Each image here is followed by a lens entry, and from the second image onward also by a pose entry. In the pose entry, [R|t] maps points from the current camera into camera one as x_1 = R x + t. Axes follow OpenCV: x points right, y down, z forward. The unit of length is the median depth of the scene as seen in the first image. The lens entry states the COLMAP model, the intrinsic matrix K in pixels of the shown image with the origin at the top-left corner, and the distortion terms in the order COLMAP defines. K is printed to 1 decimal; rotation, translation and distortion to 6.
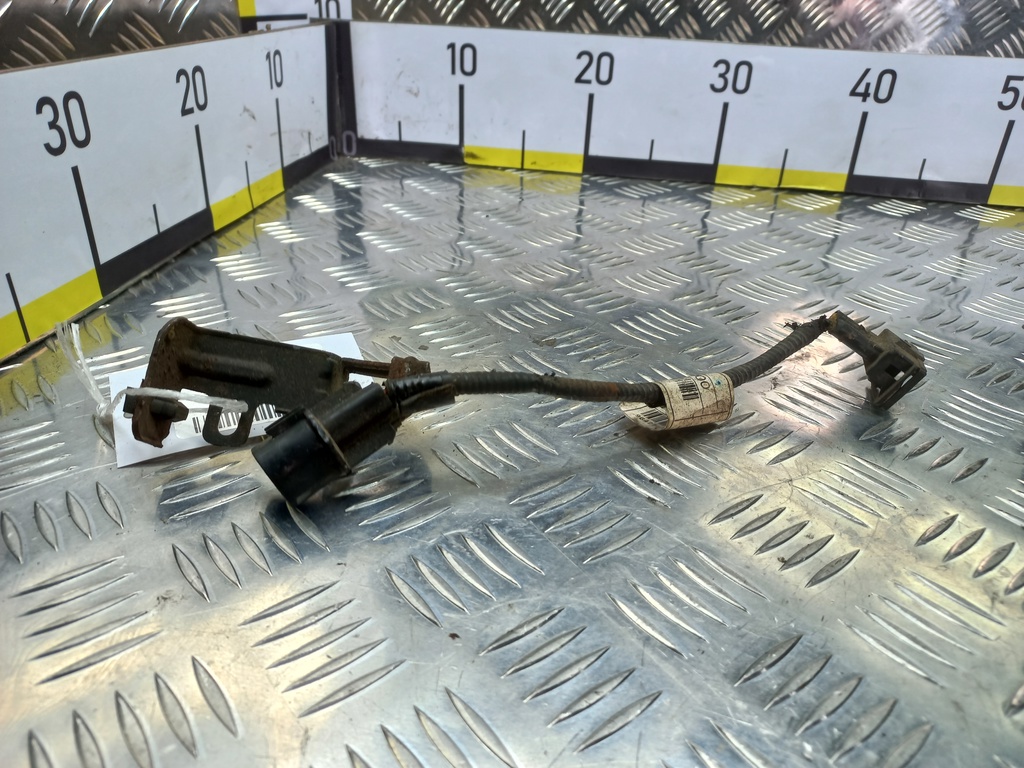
lens RADIAL K [[747.5, 0, 506.5], [0, 747.5, 437.0], [0, 0, 1]] dist [0.010473, 0.002469]
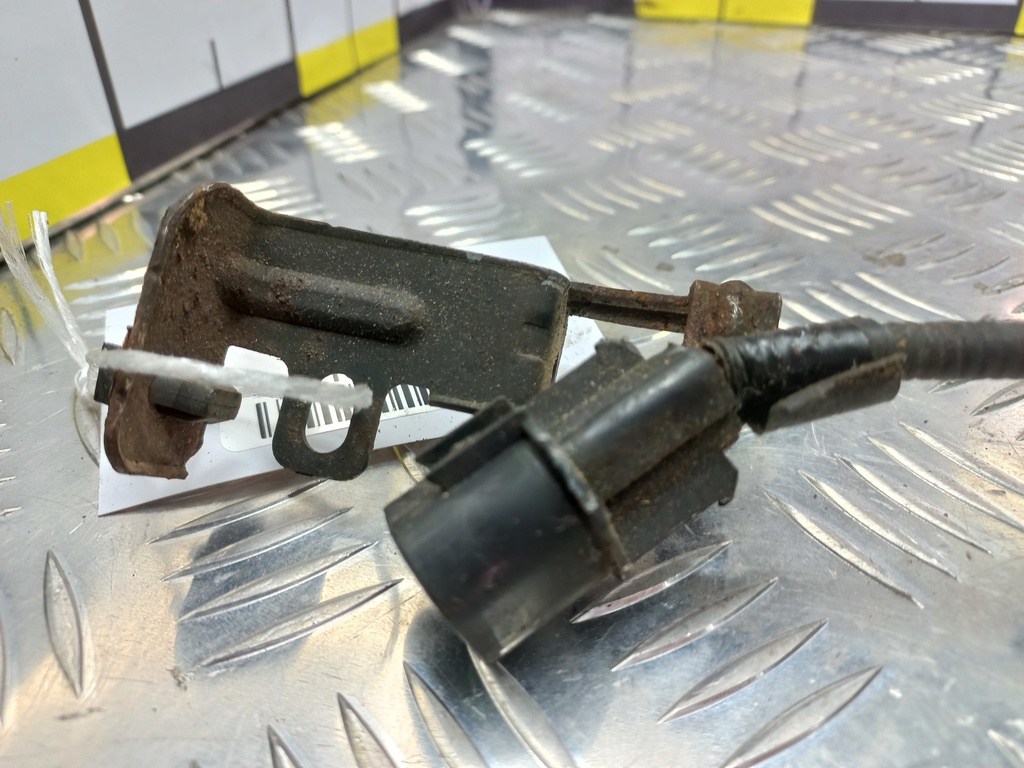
lens RADIAL K [[744.0, 0, 515.9], [0, 744.0, 437.2], [0, 0, 1]] dist [-0.012207, -0.002853]
pose [[0.994957, 0.031240, -0.095313, -0.134297], [-0.022444, 0.995506, 0.091999, -0.034211], [0.097758, -0.089396, 0.991187, 0.353221]]
